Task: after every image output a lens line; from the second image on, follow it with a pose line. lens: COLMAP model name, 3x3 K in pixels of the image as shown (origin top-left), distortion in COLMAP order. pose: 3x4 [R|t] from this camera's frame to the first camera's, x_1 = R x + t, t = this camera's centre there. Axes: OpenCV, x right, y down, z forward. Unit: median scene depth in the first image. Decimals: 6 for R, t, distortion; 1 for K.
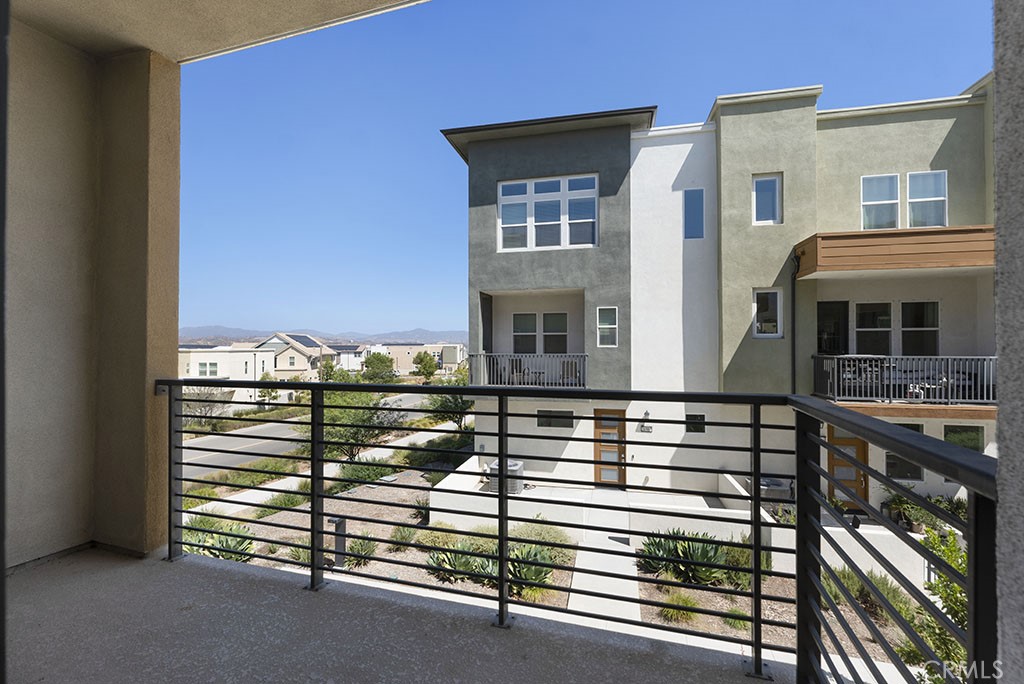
lens RADIAL K [[459.8, 0, 508.8], [0, 459.8, 341.3], [0, 0, 1]] dist [0.001138, -0.000107]
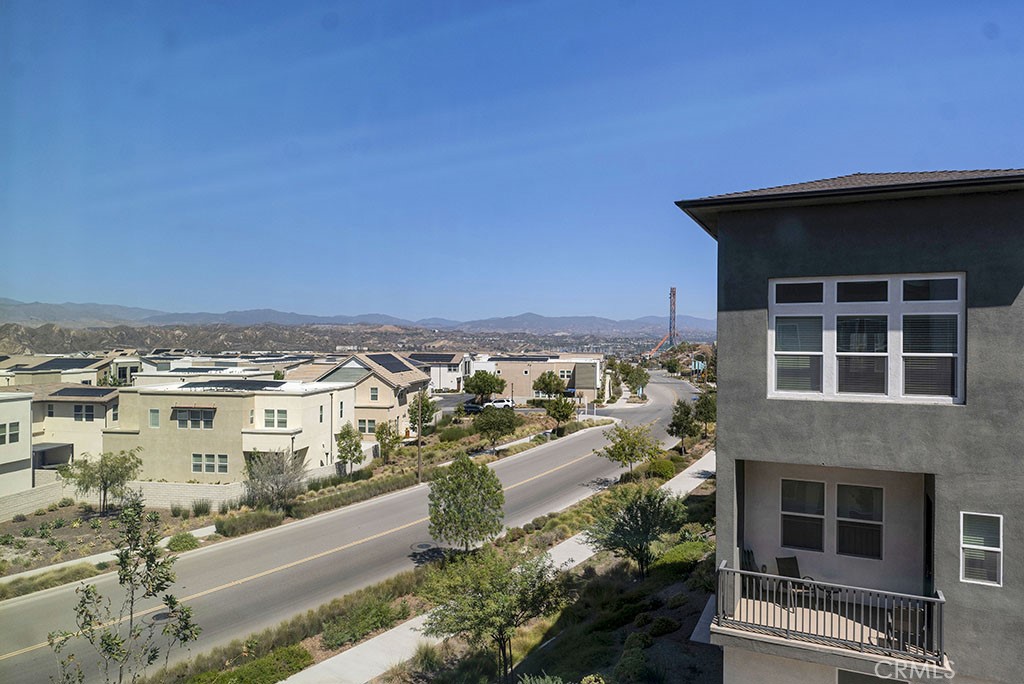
lens RADIAL K [[678.6, 0, 512.0], [0, 678.6, 342.0], [0, 0, 1]] dist [0.000390, 0.000508]
pose [[0.975811, 0.010436, -0.218365, -0.156836], [-0.008264, 0.999907, 0.010854, -0.269805], [0.218458, -0.008787, 0.975807, 0.059808]]
